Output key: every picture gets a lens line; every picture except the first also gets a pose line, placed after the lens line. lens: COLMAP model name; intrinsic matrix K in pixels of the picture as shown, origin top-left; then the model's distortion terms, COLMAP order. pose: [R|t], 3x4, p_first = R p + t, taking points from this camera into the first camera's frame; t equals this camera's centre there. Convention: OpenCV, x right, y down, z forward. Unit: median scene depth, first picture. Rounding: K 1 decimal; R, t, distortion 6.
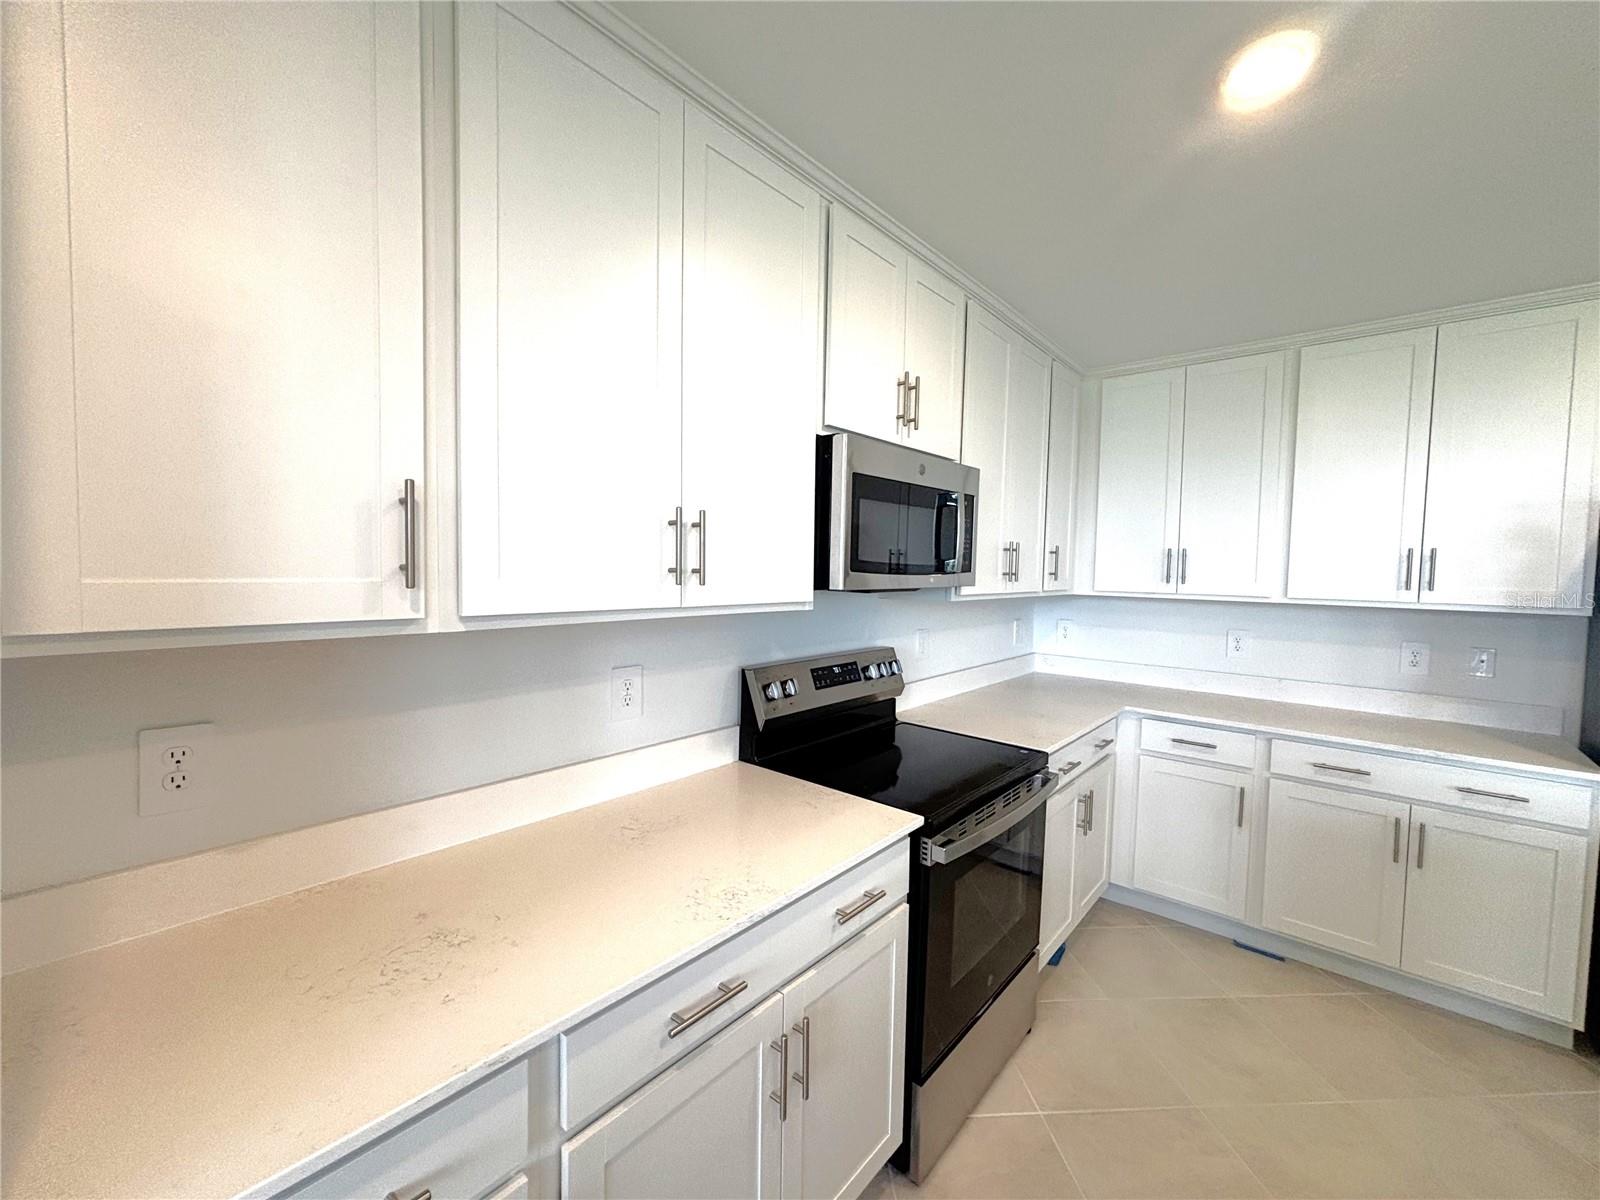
lens RADIAL K [[644.3, 0, 800.0], [0, 644.3, 600.0], [0, 0, 1]] dist [0.000795, 0.000055]
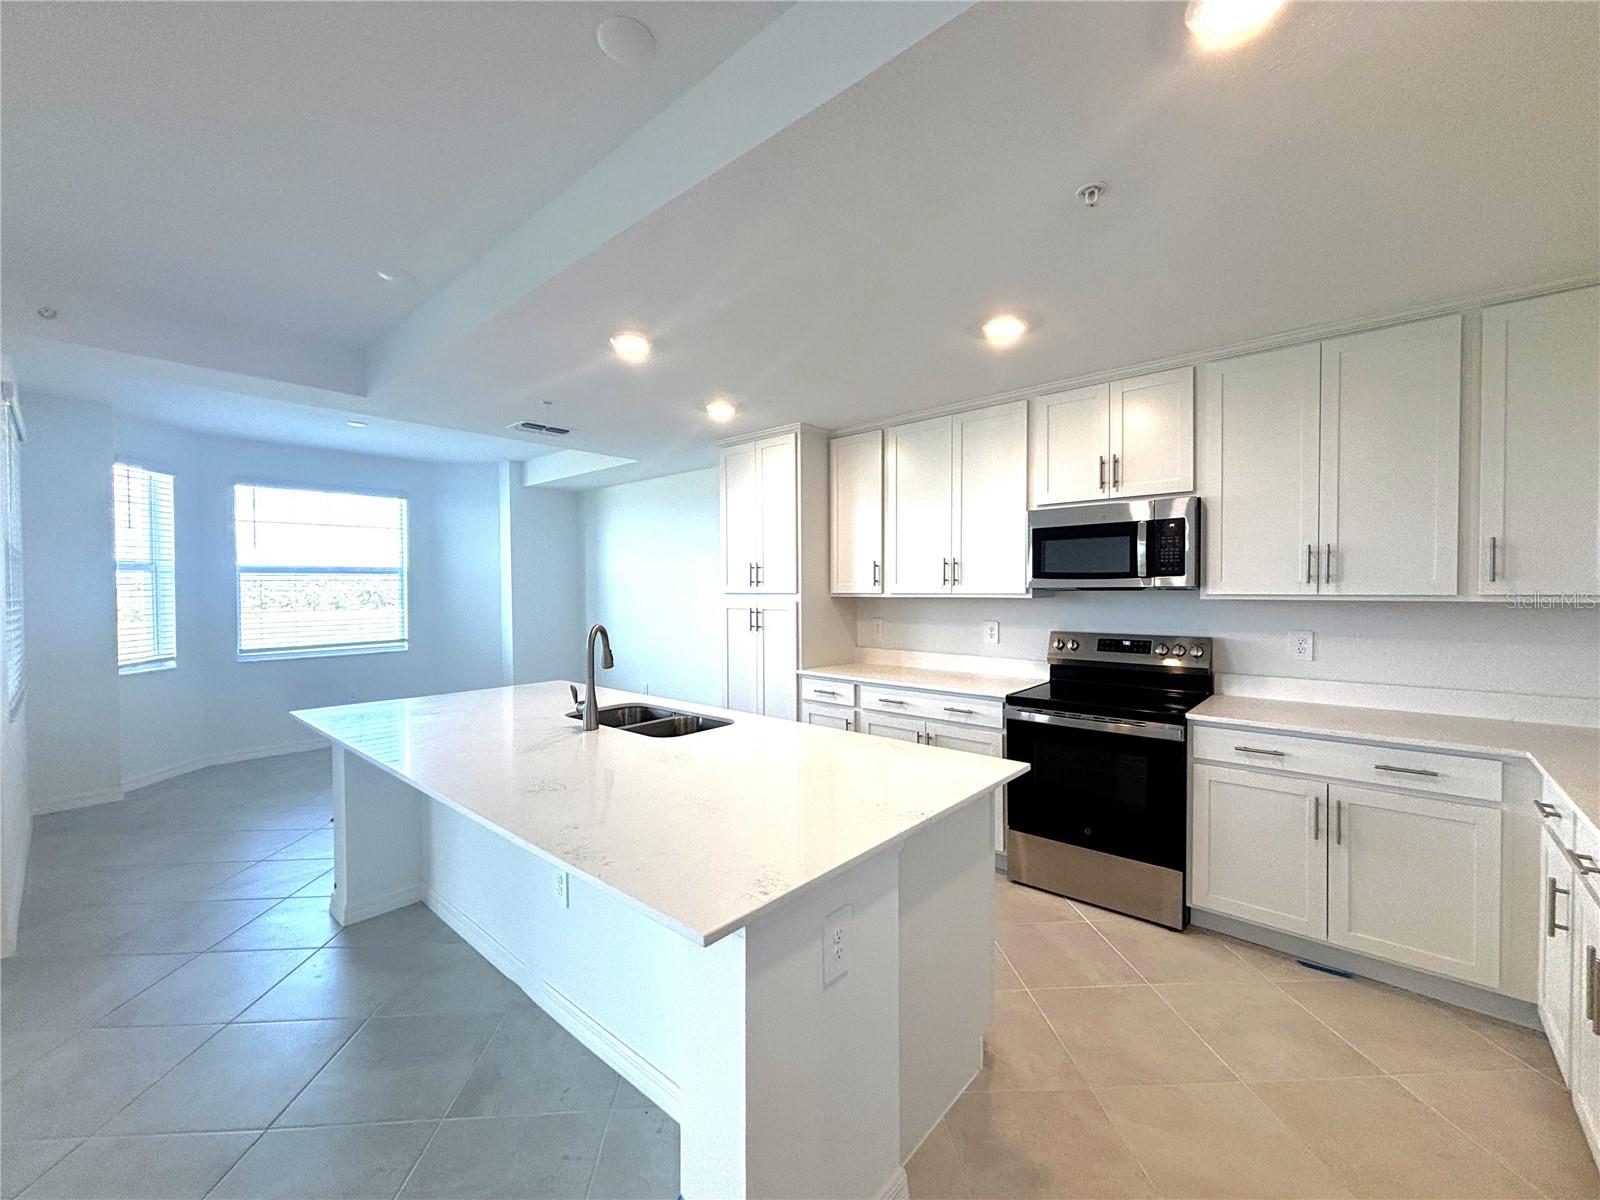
lens RADIAL K [[654.4, 0, 797.3], [0, 654.4, 597.9], [0, 0, 1]] dist [0.000992, 0.000147]
pose [[-0.011290, -0.003986, -0.999928, 1.866602], [-0.049577, 0.998764, -0.003422, 0.051372], [0.998706, 0.049535, -0.011474, 0.263619]]
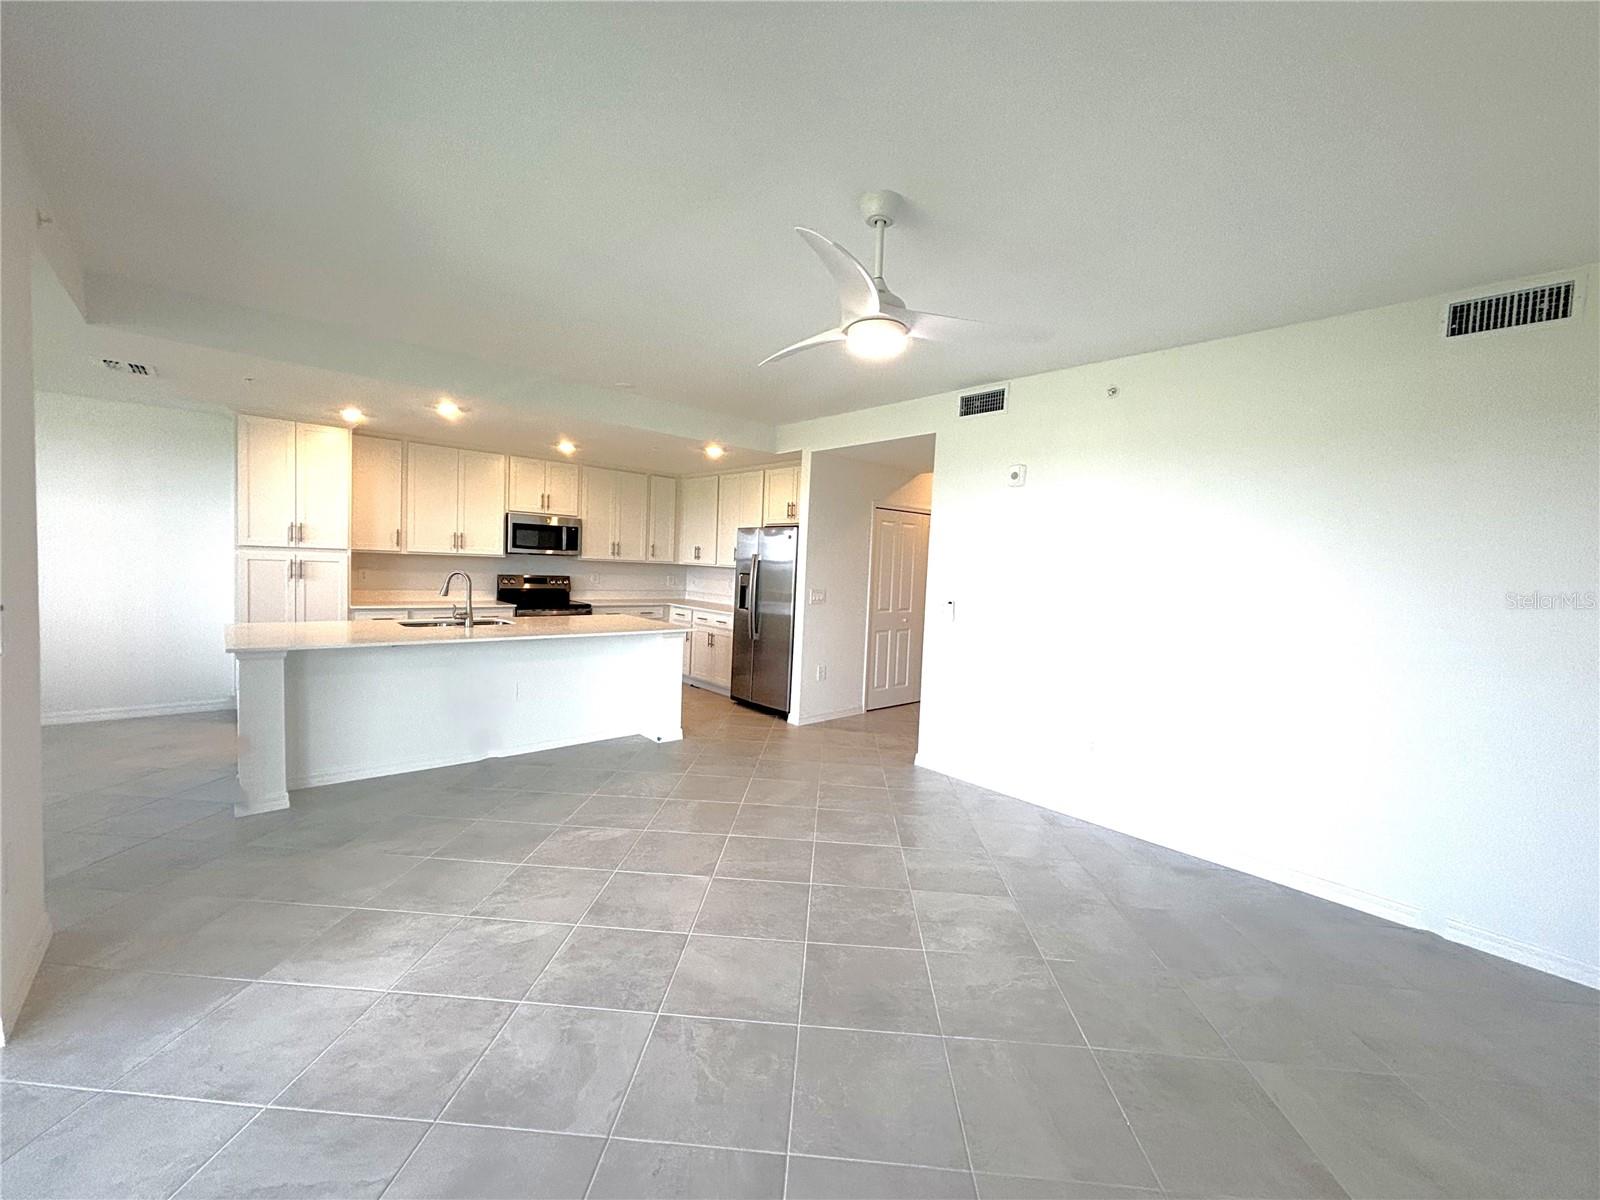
lens RADIAL K [[644.3, 0, 800.0], [0, 644.3, 600.0], [0, 0, 1]] dist [0.000795, 0.000055]
pose [[0.991630, 0.030263, -0.125516, 2.087924], [-0.030204, 0.999541, 0.002372, 0.189891], [0.125530, 0.001439, 0.992089, -2.427773]]
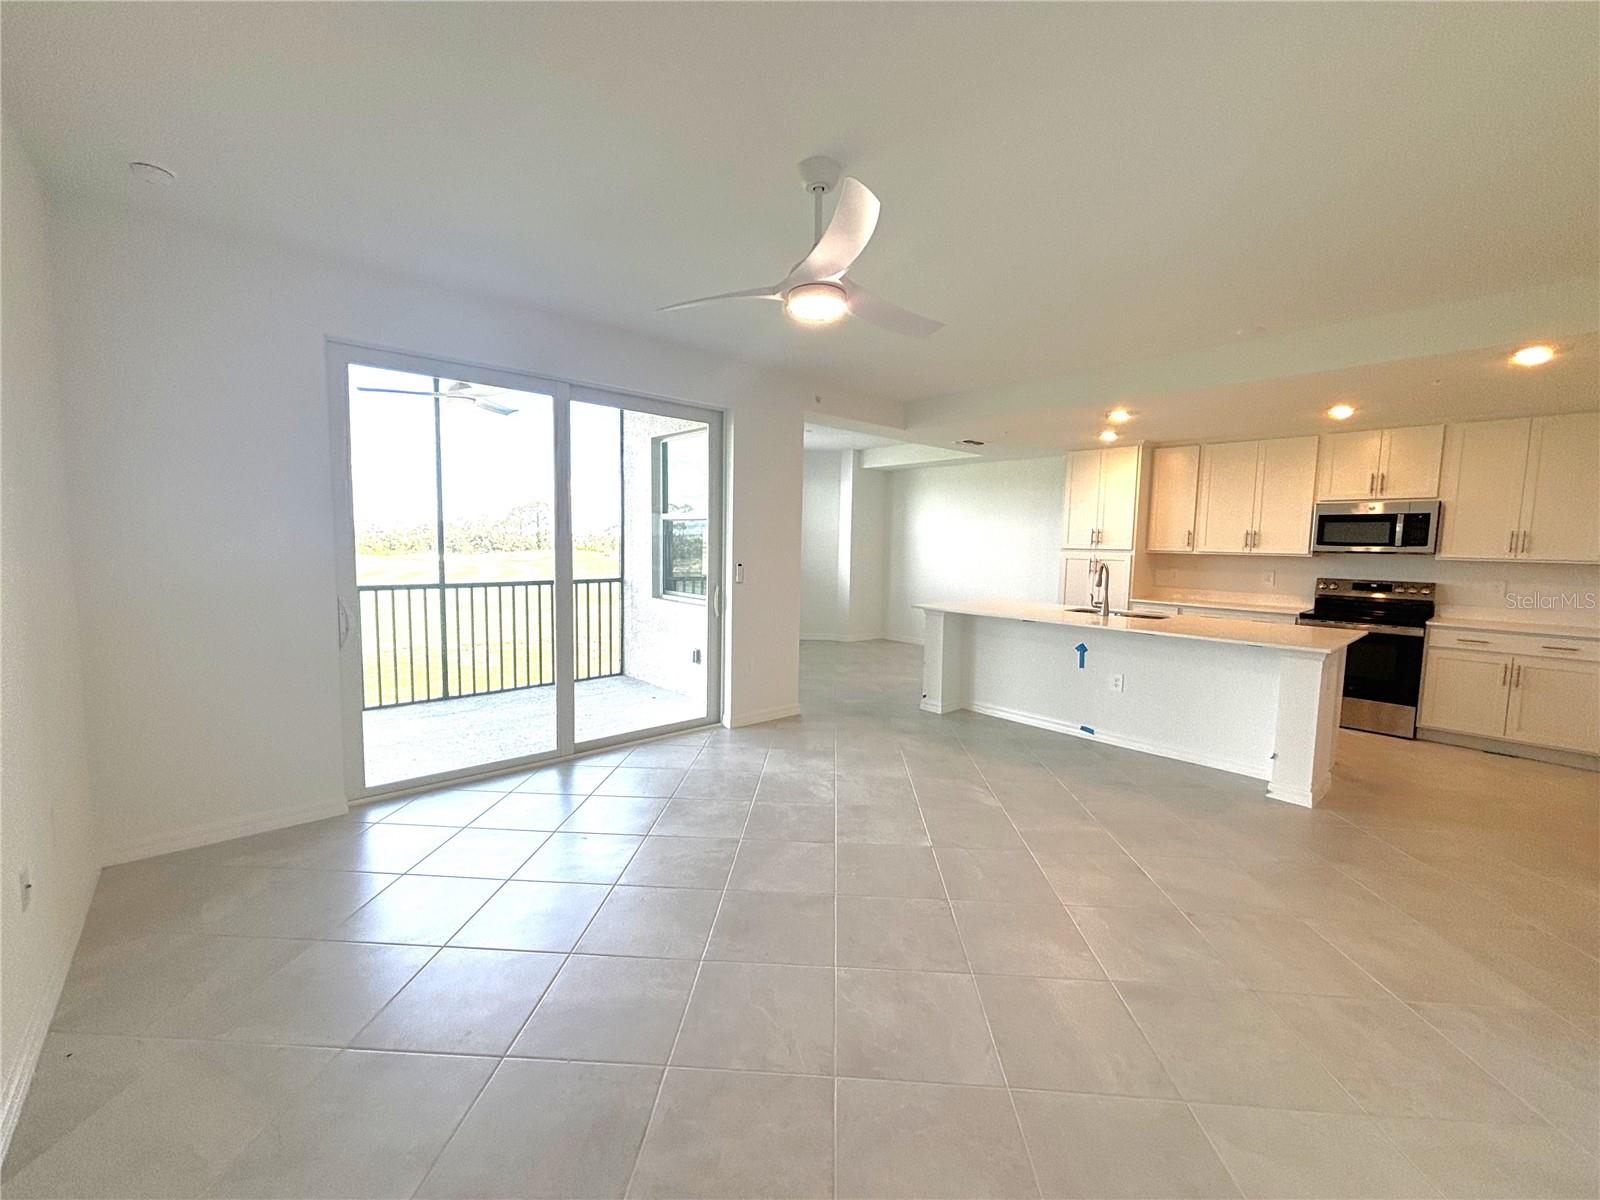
lens RADIAL K [[644.2, 0, 801.4], [0, 644.2, 595.0], [0, 0, 1]] dist [0.000297, 0.000226]
pose [[-0.120566, 0.060117, -0.990883, 3.287266], [-0.076551, 0.994629, 0.069659, 0.162700], [0.989749, 0.084252, -0.115317, -1.090811]]
